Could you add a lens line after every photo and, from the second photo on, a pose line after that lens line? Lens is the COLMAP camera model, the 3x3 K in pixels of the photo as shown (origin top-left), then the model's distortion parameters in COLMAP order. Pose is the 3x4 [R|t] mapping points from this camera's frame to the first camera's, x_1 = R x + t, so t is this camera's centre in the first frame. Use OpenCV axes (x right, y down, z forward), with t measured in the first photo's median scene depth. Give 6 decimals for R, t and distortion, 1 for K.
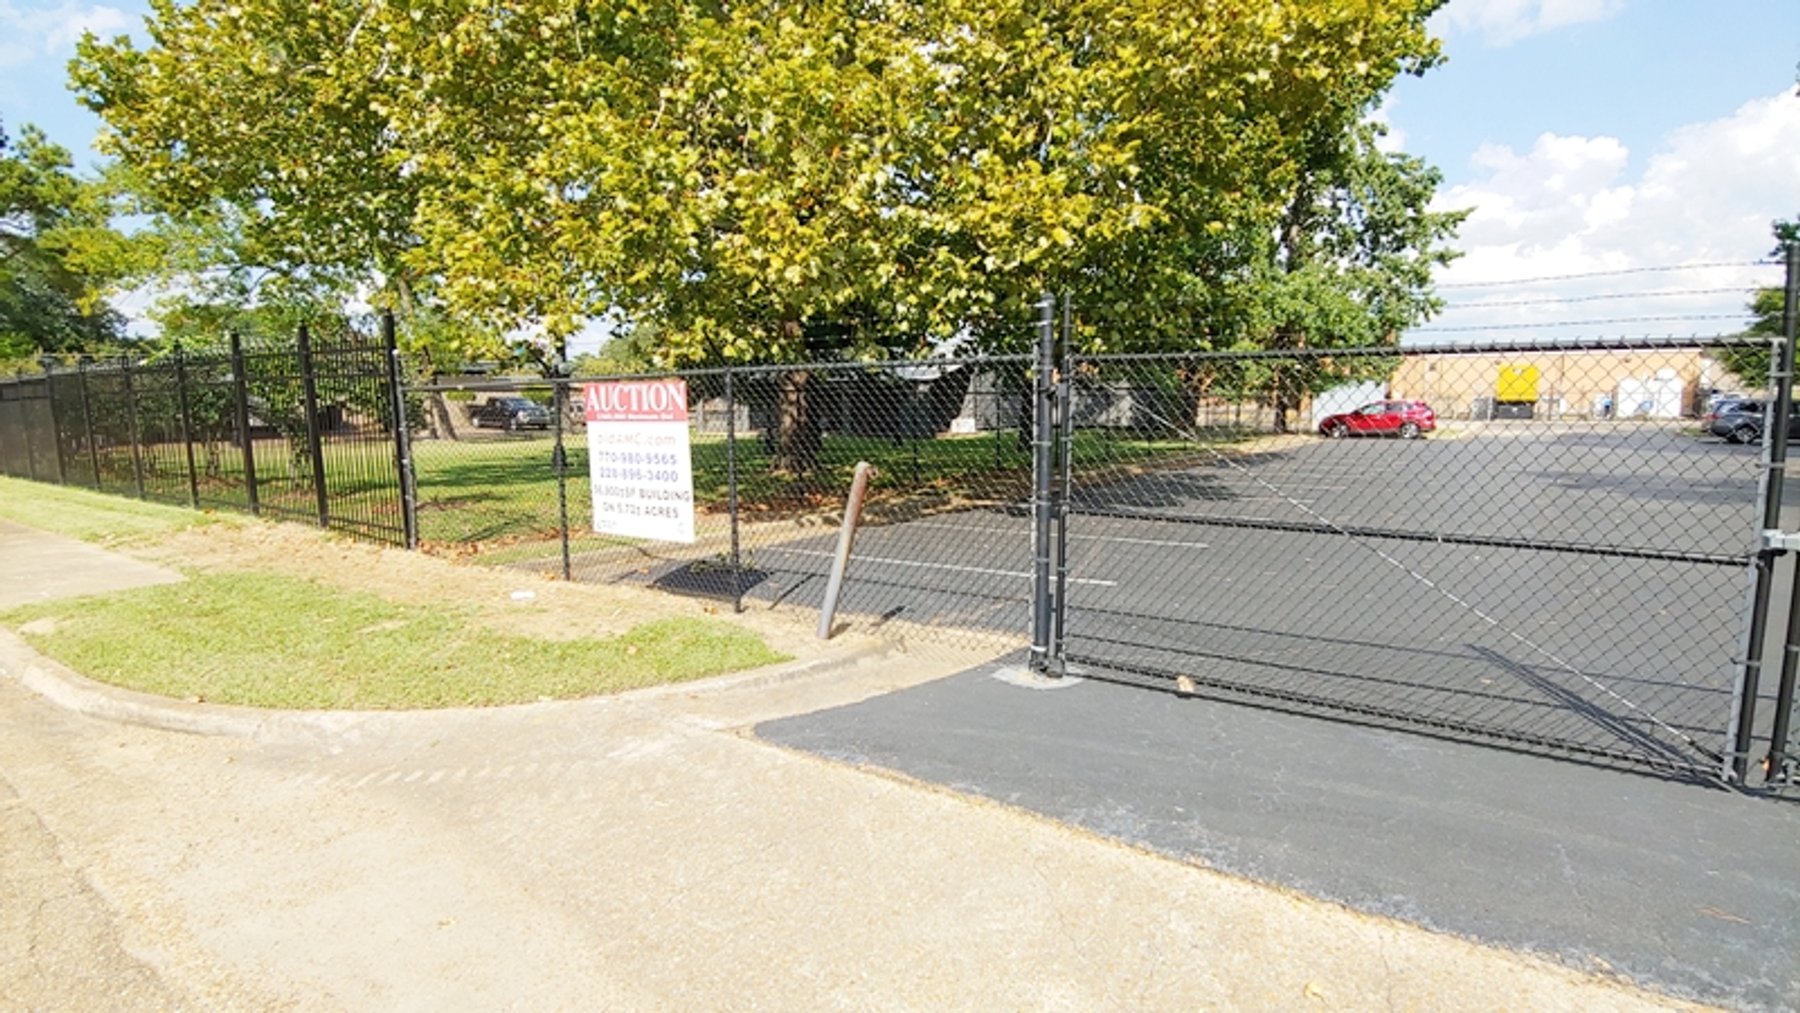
lens RADIAL K [[882.0, 0, 909.5], [0, 882.0, 497.3], [0, 0, 1]] dist [-0.012304, -0.000091]
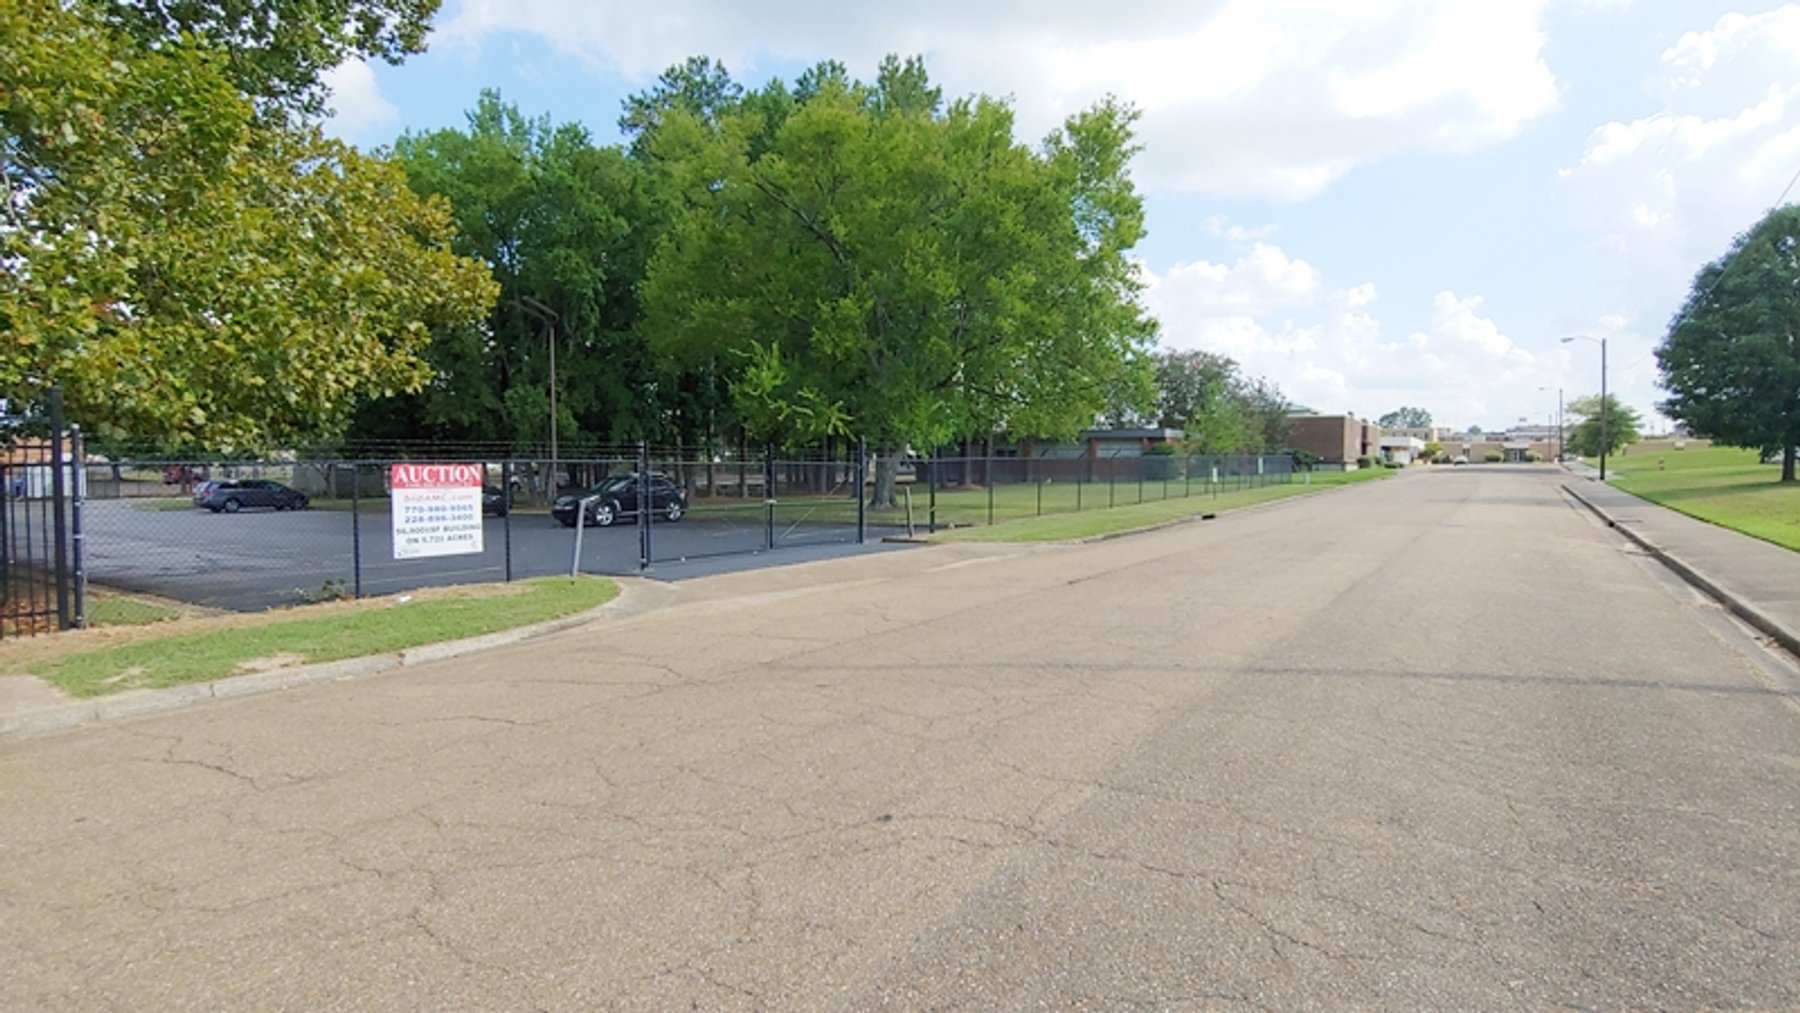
lens RADIAL K [[882.0, 0, 909.5], [0, 882.0, 497.3], [0, 0, 1]] dist [-0.012304, -0.000091]
pose [[-0.032731, -0.020876, 0.999246, -3.046251], [0.115447, 0.993011, 0.024528, -0.005788], [-0.992774, 0.116163, -0.030092, 0.214567]]
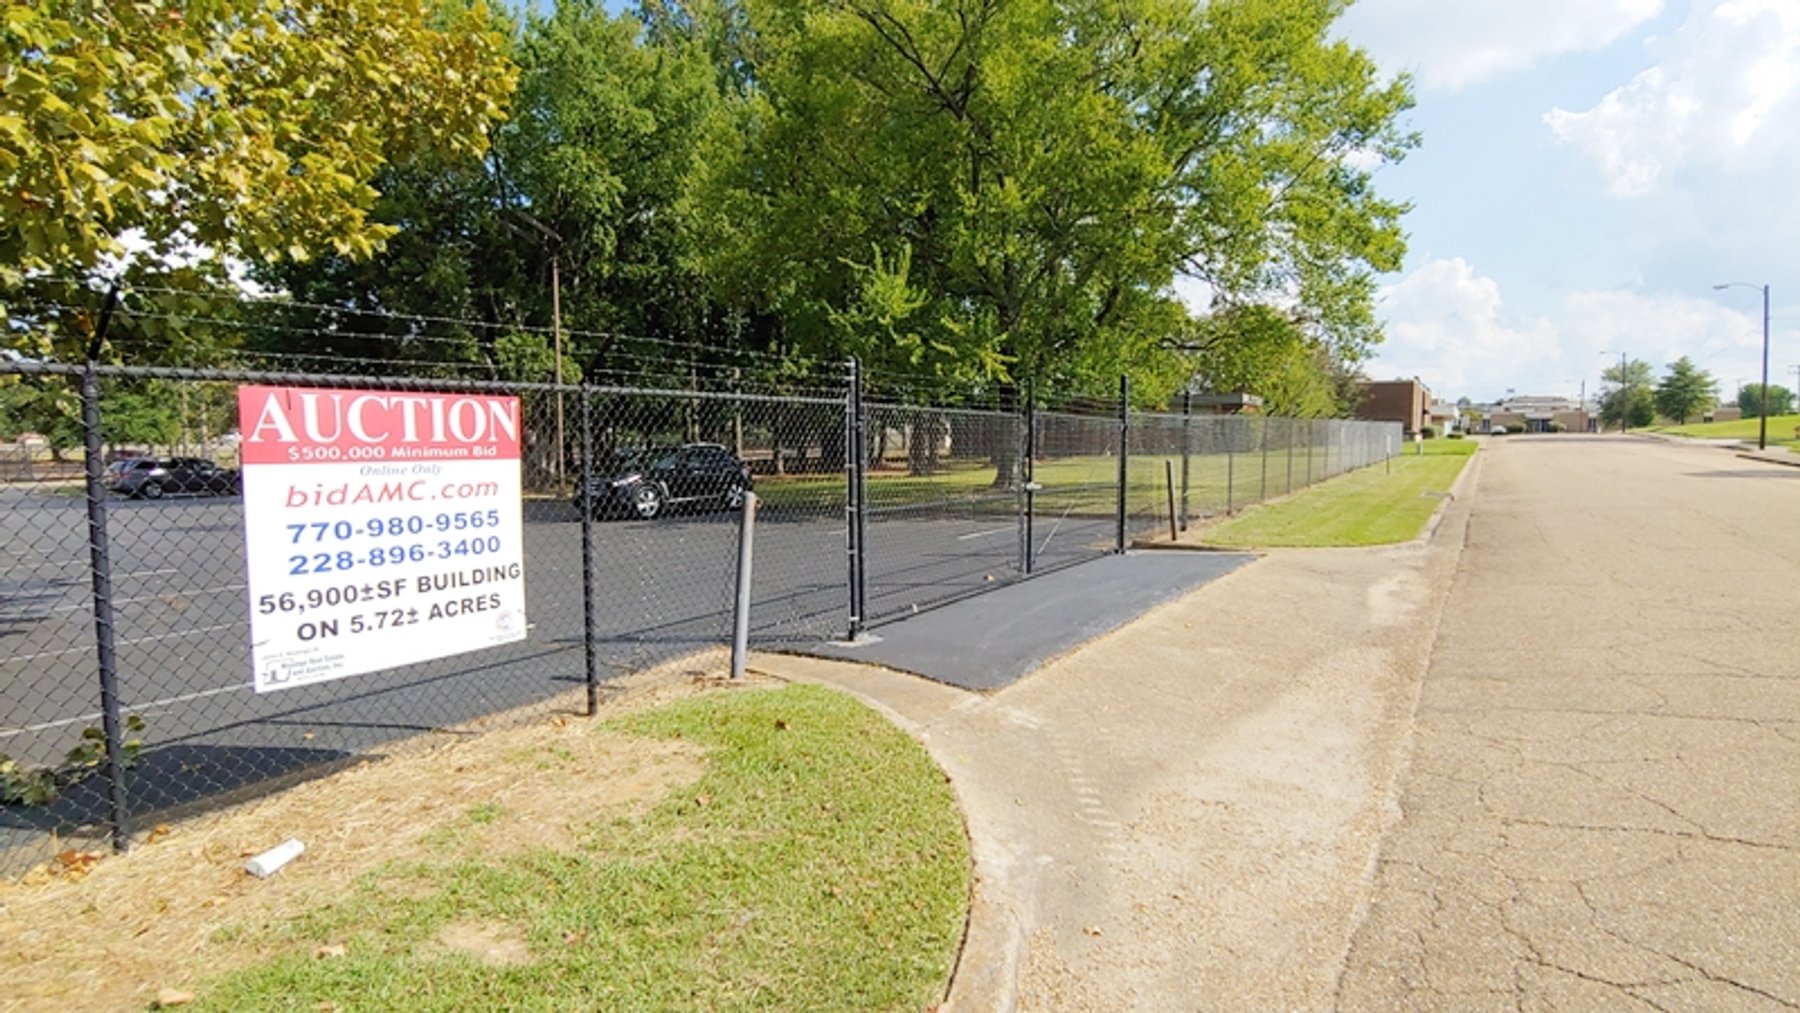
lens RADIAL K [[906.9, 0, 900.0], [0, 906.9, 506.5], [0, 0, 1]] dist [0.000281, -0.000226]
pose [[-0.032017, -0.056972, 0.997862, -1.342266], [0.121513, 0.990747, 0.060464, -0.079713], [-0.992073, 0.123189, -0.024798, 1.039160]]
